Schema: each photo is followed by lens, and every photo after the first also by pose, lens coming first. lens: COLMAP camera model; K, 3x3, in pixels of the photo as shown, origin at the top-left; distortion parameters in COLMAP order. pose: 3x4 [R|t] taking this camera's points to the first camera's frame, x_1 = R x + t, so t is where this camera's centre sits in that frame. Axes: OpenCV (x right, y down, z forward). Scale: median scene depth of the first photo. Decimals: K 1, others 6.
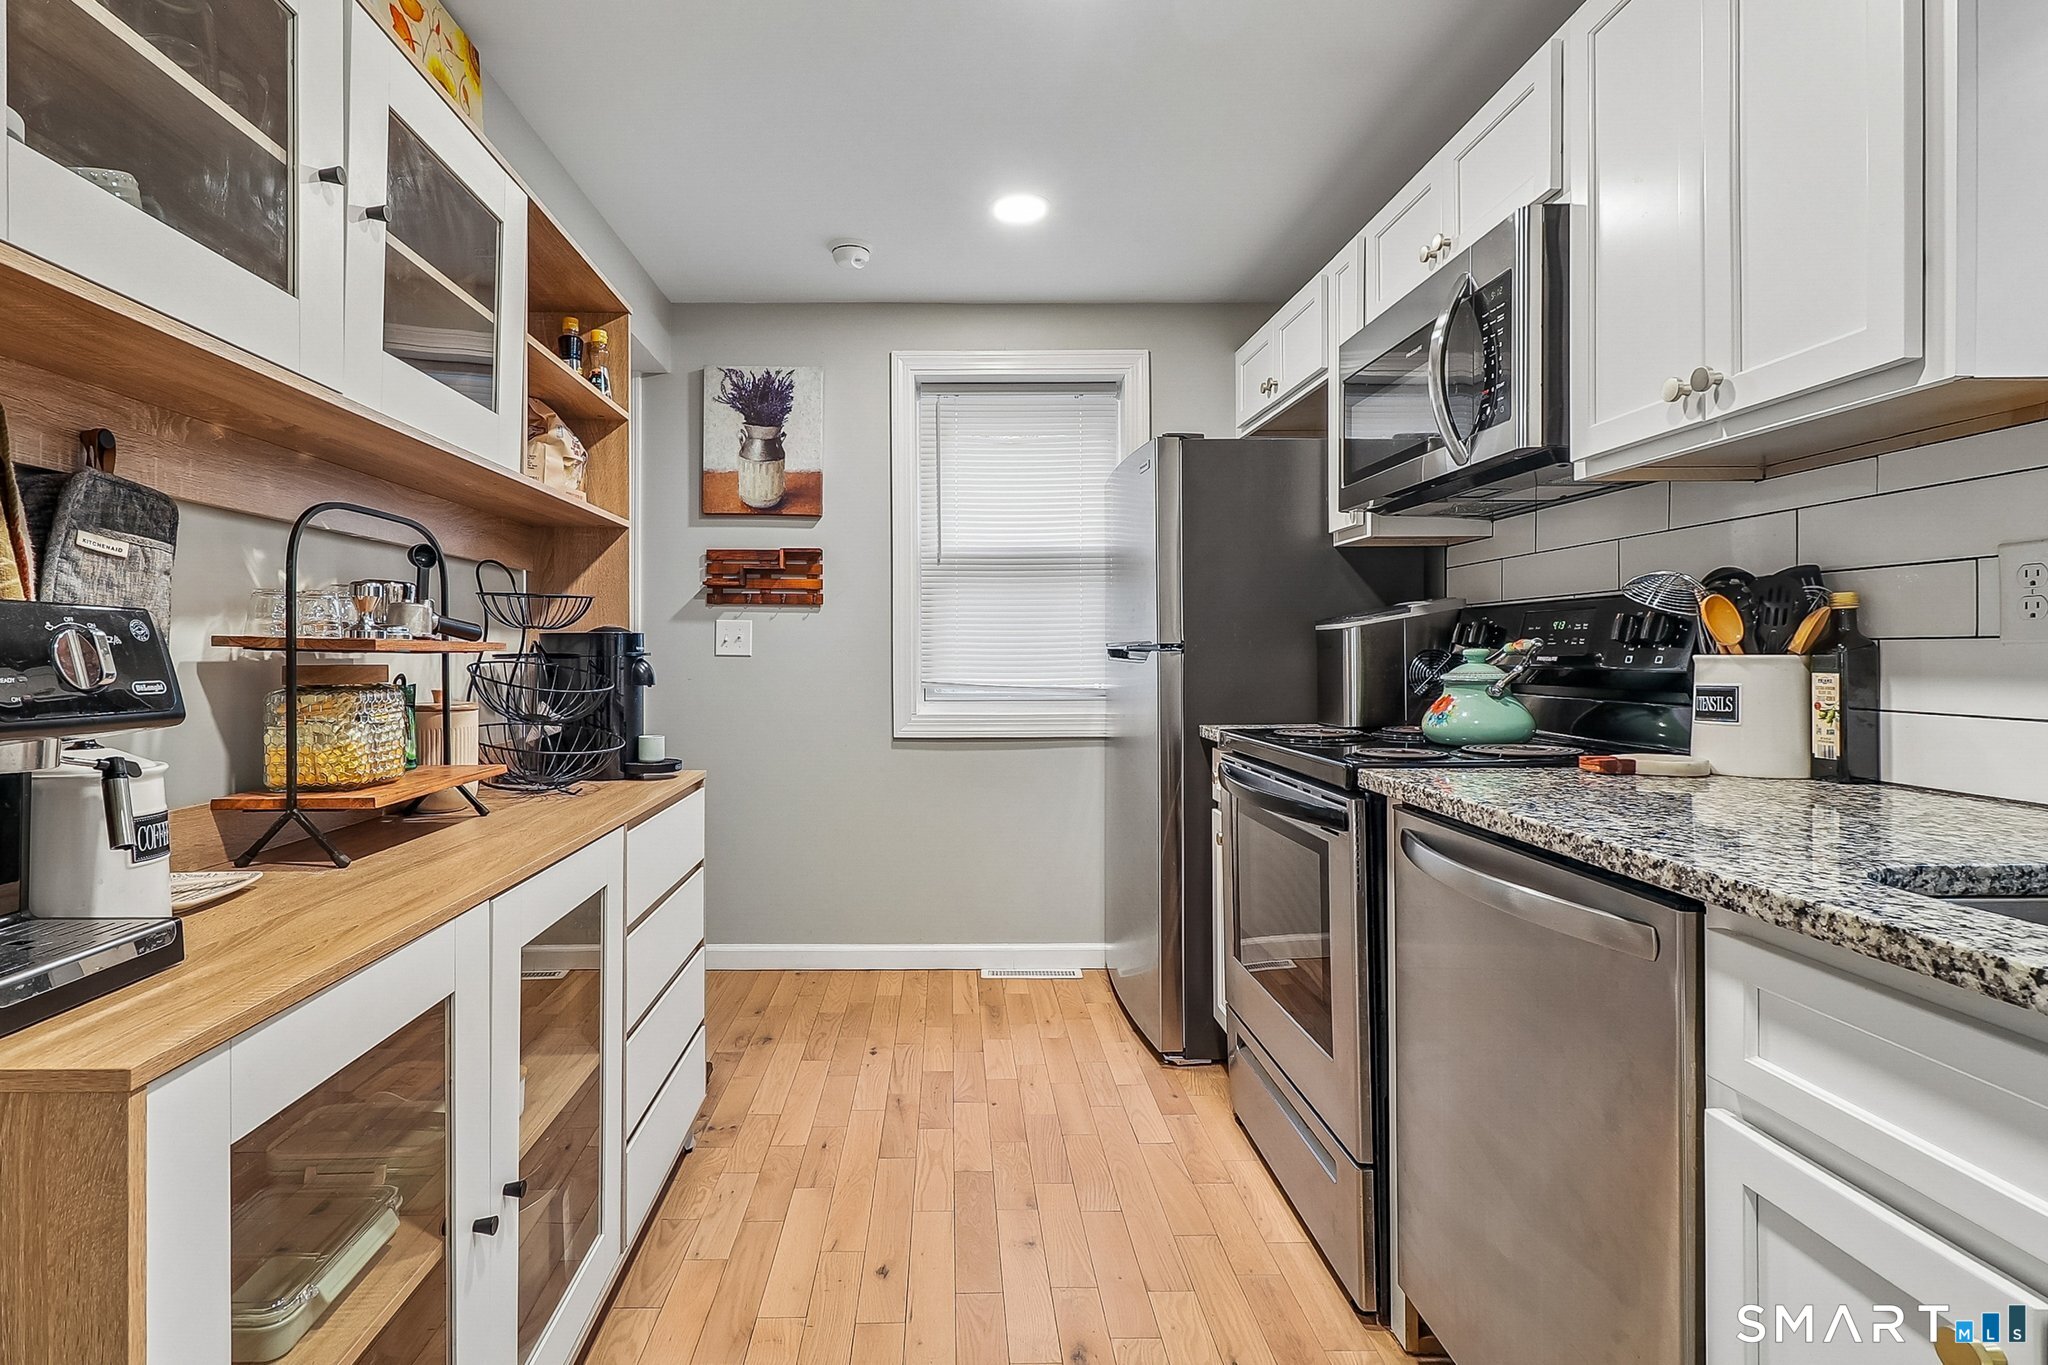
lens RADIAL K [[974.5, 0, 953.2], [0, 974.5, 655.6], [0, 0, 1]] dist [0.005798, -0.001182]
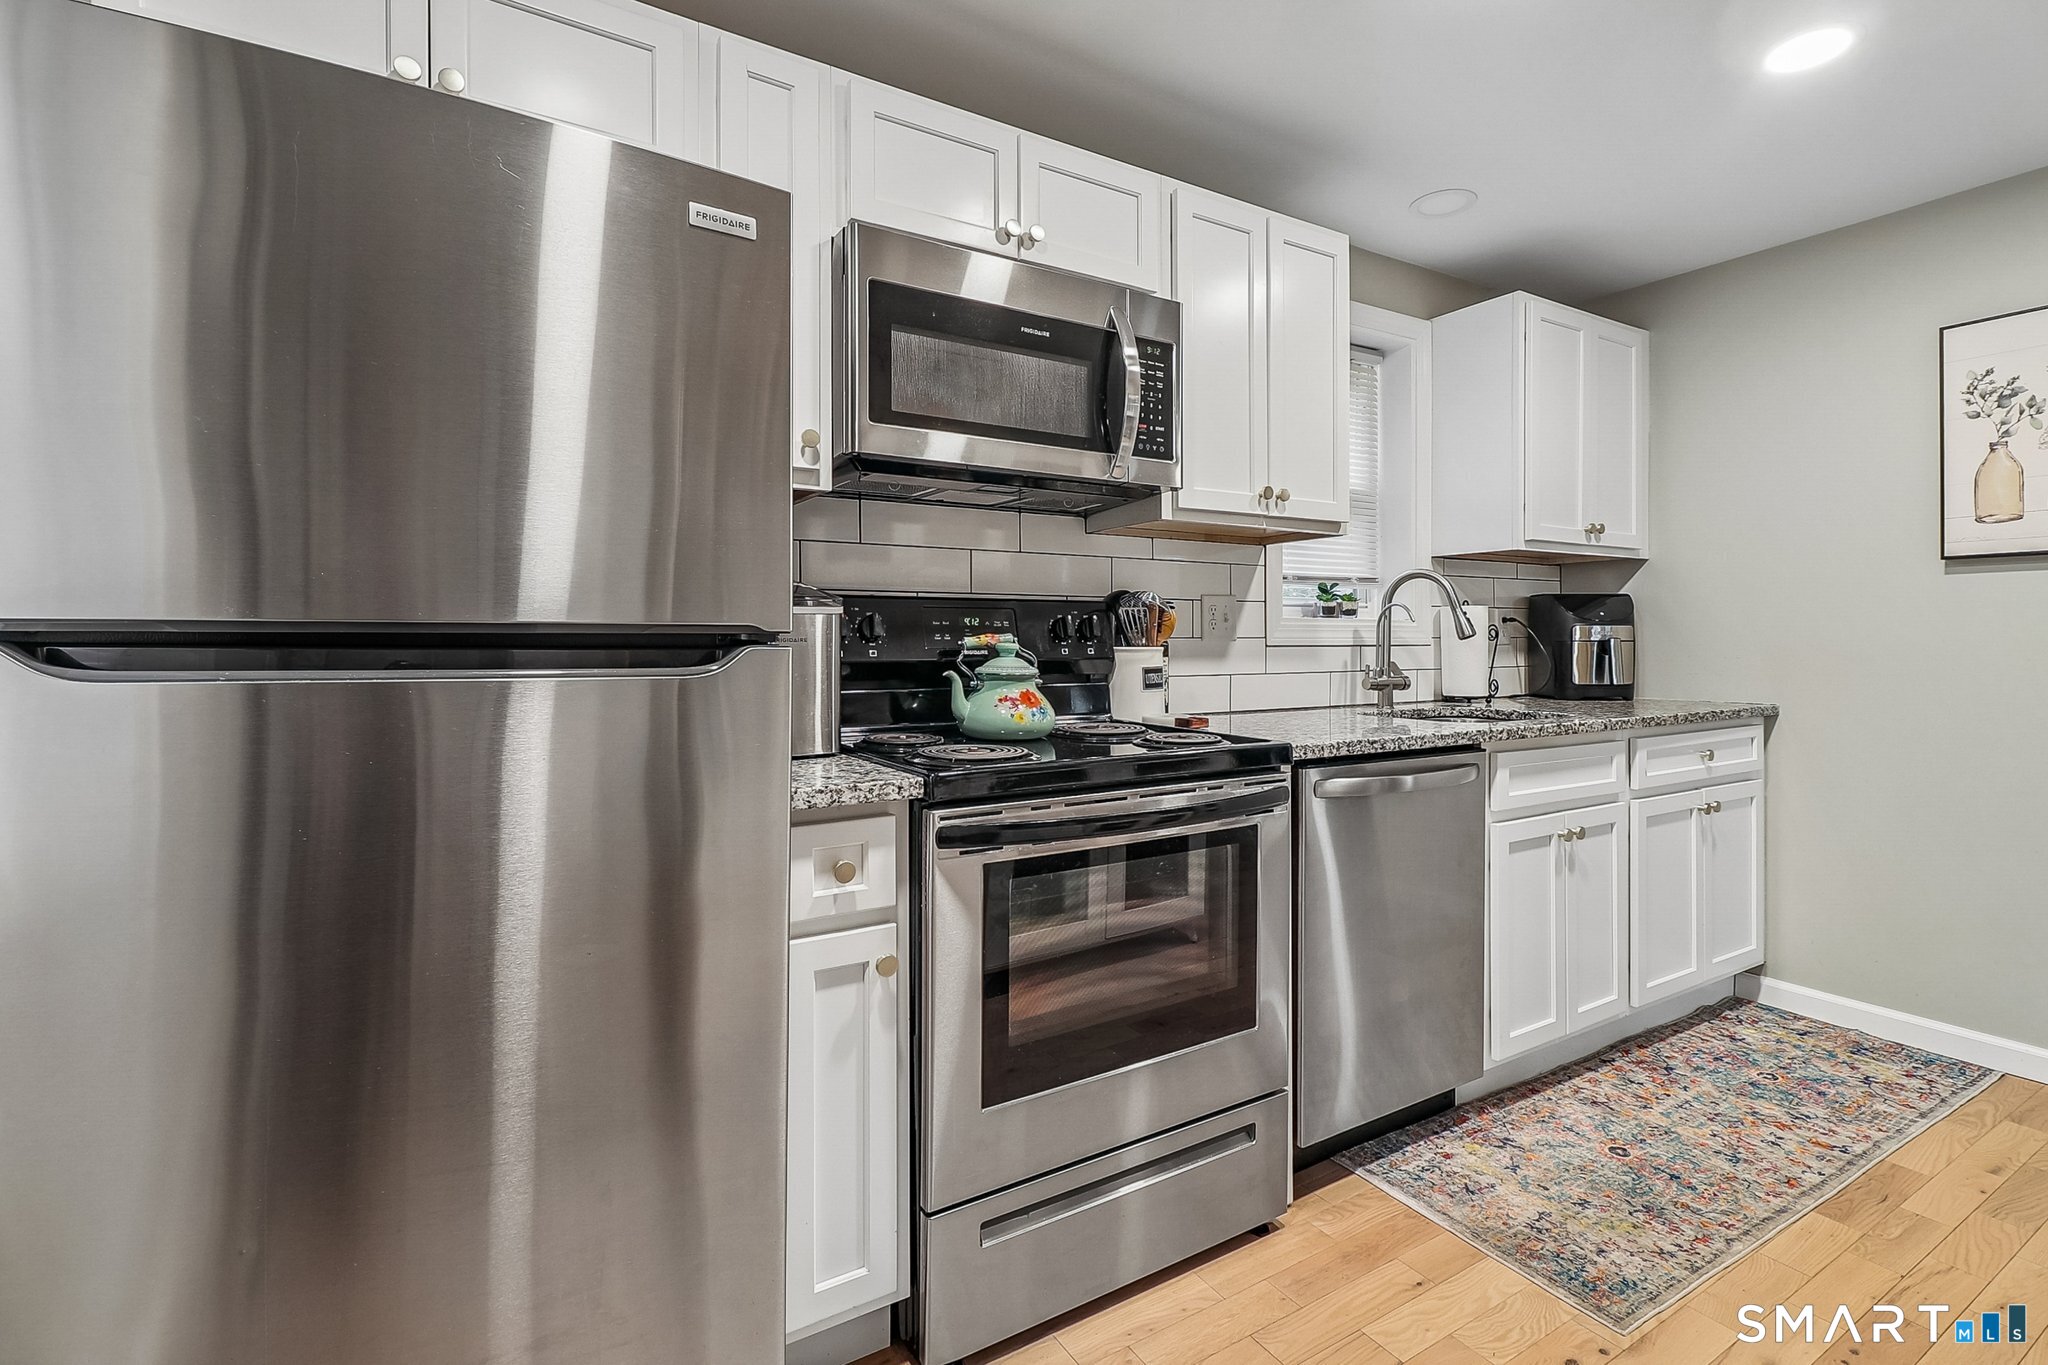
lens RADIAL K [[947.2, 0, 1019.5], [0, 947.2, 641.8], [0, 0, 1]] dist [0.001014, -0.000571]
pose [[-0.514796, 0.004138, 0.857302, -0.337540], [0.007378, 0.999973, -0.000396, -0.008279], [-0.857281, 0.006121, -0.514813, 1.613069]]
